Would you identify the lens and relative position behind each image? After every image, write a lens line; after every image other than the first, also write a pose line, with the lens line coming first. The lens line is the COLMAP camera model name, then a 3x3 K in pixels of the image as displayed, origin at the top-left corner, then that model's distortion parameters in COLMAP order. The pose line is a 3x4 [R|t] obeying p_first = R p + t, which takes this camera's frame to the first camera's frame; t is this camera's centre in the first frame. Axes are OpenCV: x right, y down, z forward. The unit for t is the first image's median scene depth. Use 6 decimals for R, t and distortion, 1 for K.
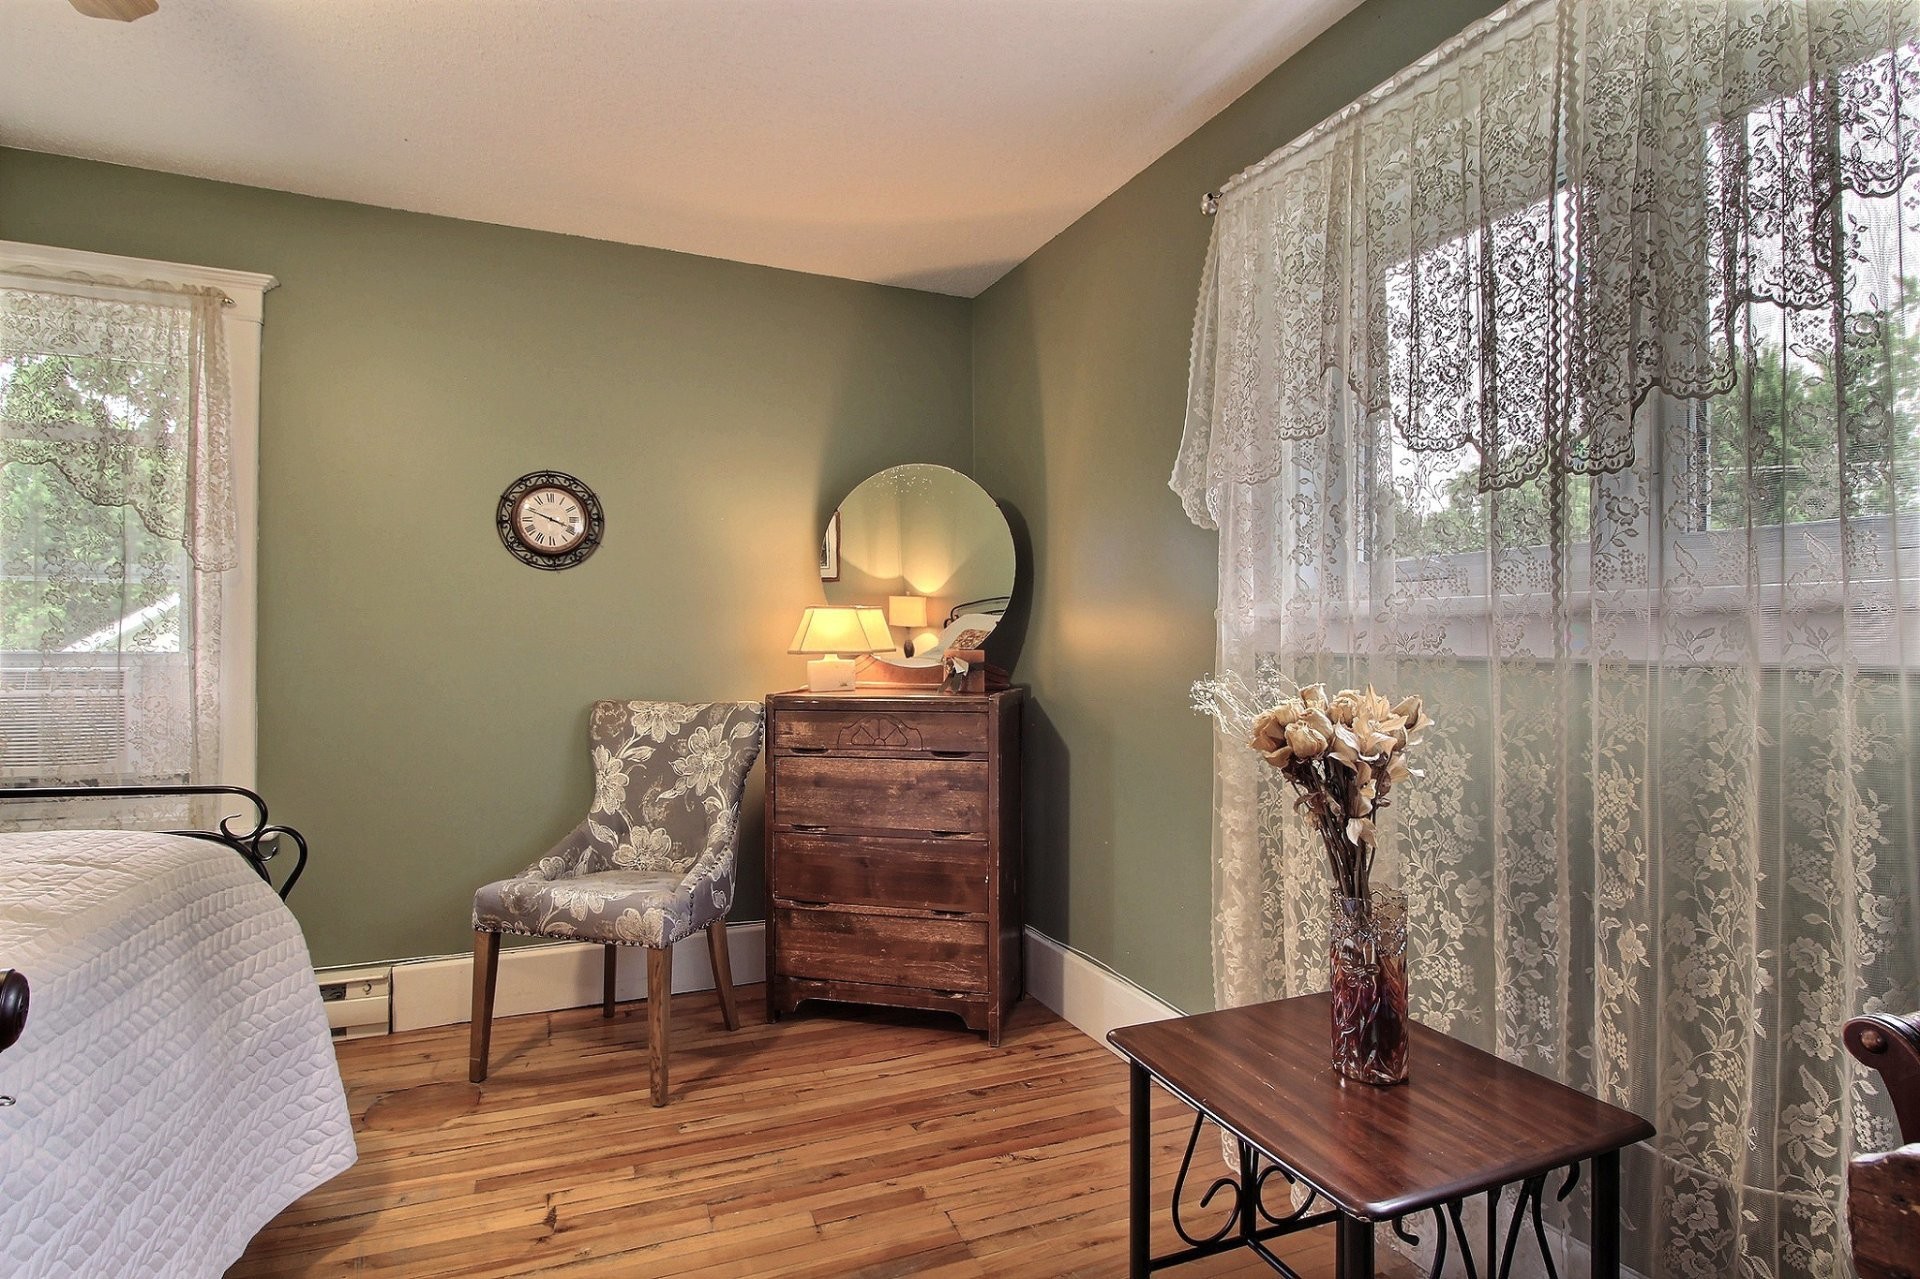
lens RADIAL K [[922.9, 0, 959.1], [0, 922.9, 639.6], [0, 0, 1]] dist [-0.001275, -0.000121]
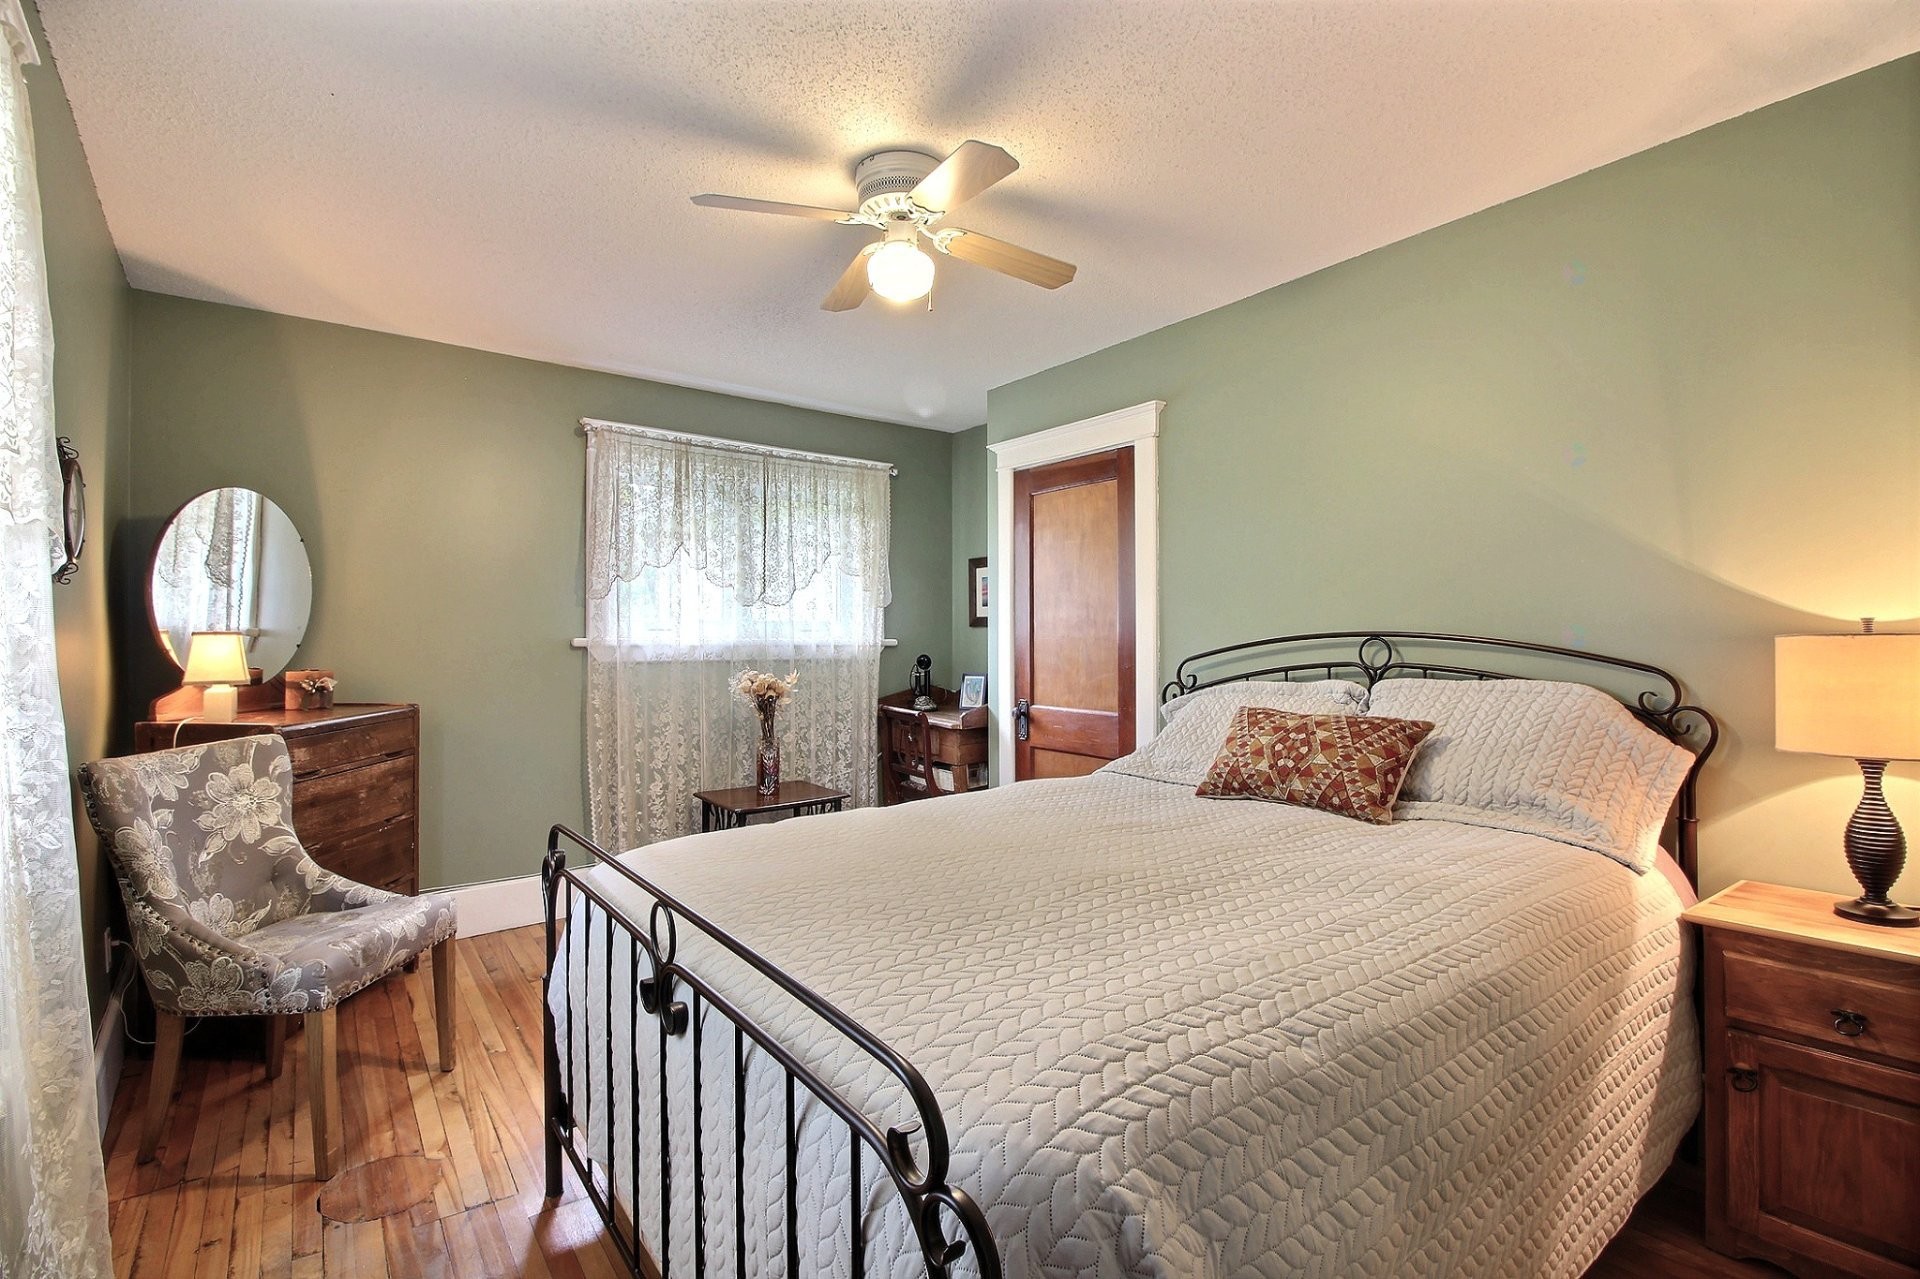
lens RADIAL K [[922.9, 0, 958.5], [0, 922.9, 635.0], [0, 0, 1]] dist [-0.001275, -0.000121]
pose [[-0.245661, -0.008810, 0.969316, -1.356146], [-0.000696, 0.999960, 0.008913, -0.045759], [-0.969356, 0.001515, -0.245657, 0.554045]]
